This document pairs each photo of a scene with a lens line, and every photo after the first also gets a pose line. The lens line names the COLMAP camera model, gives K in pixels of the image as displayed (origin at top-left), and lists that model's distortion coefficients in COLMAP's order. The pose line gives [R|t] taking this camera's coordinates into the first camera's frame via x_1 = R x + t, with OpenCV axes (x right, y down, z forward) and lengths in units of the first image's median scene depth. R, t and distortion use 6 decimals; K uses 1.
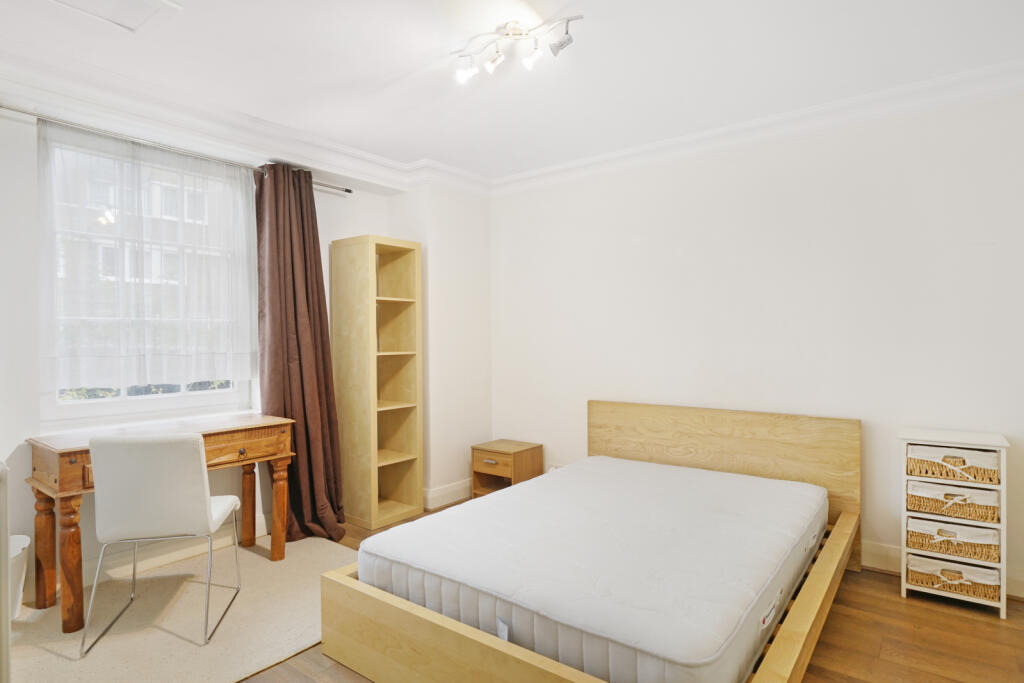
lens RADIAL K [[560.9, 0, 512.2], [0, 560.9, 339.5], [0, 0, 1]] dist [-0.000113, 0.000174]
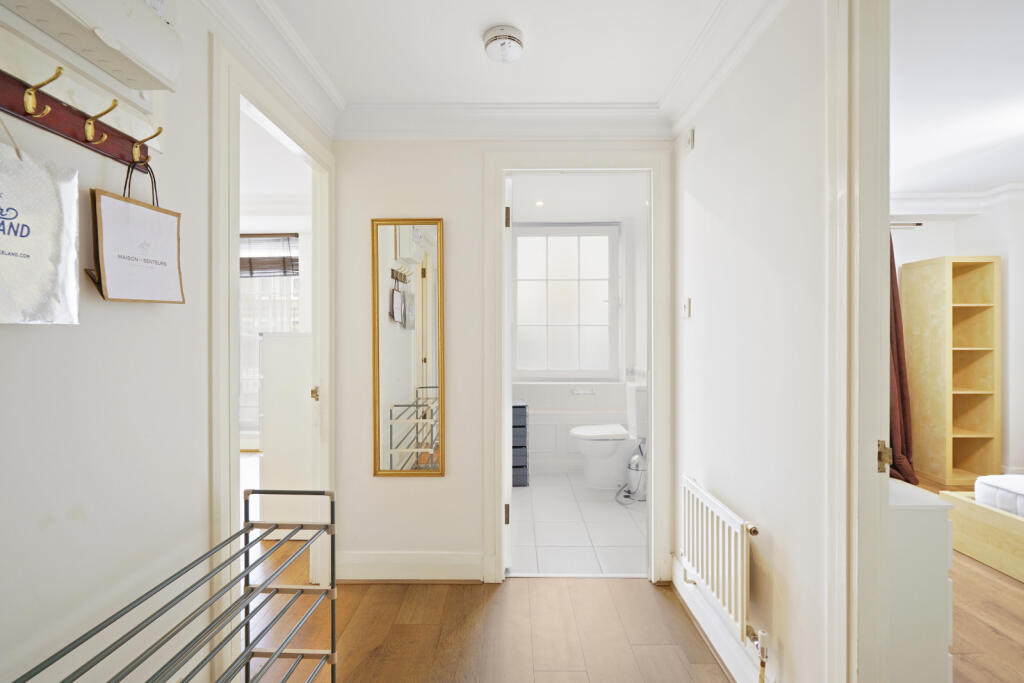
lens RADIAL K [[419.5, 0, 519.9], [0, 419.5, 339.8], [0, 0, 1]] dist [-0.000881, -0.000593]
pose [[0.612847, 0.008675, -0.790154, -0.090316], [-0.014905, 0.999889, -0.000583, 0.020785], [0.790061, 0.012135, 0.612908, -0.352240]]
